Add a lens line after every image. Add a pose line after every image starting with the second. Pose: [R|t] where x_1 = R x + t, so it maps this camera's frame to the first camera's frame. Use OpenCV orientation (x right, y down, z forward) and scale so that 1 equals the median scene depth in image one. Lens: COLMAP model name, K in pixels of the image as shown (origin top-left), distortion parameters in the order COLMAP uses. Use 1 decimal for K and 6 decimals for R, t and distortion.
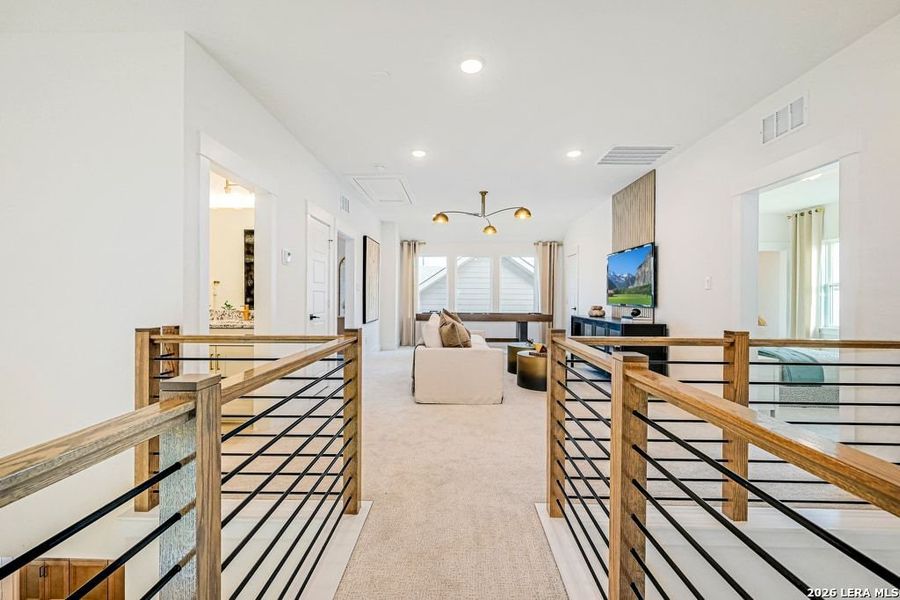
lens RADIAL K [[360.8, 0, 453.5], [0, 360.8, 294.3], [0, 0, 1]] dist [-0.001341, -0.000082]
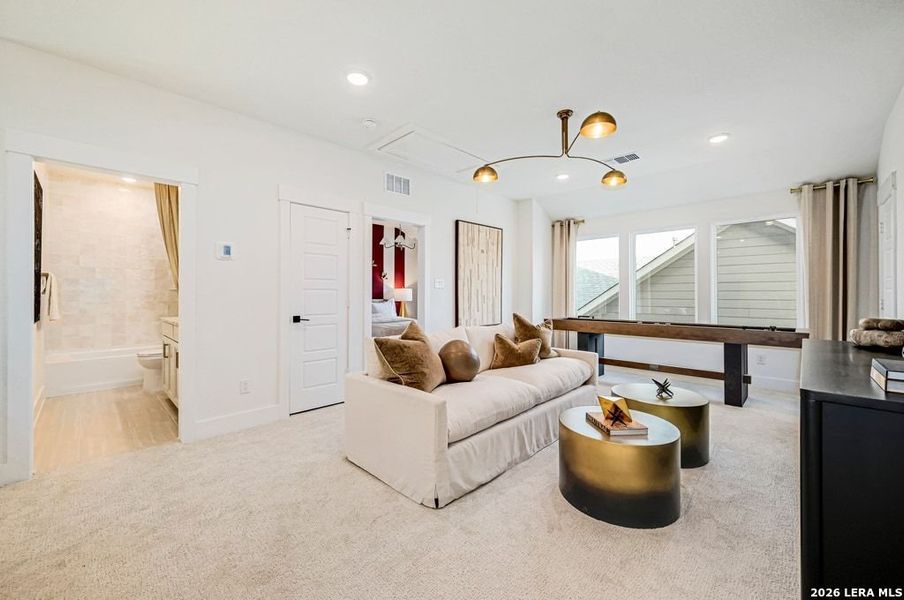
lens RADIAL K [[362.3, 0, 451.5], [0, 362.3, 296.5], [0, 0, 1]] dist [-0.001383, -0.000201]
pose [[0.723057, 0.001948, -0.690786, 0.237429], [0.004004, 0.999967, 0.007011, 0.002228], [0.690777, -0.007836, 0.723025, 0.309805]]
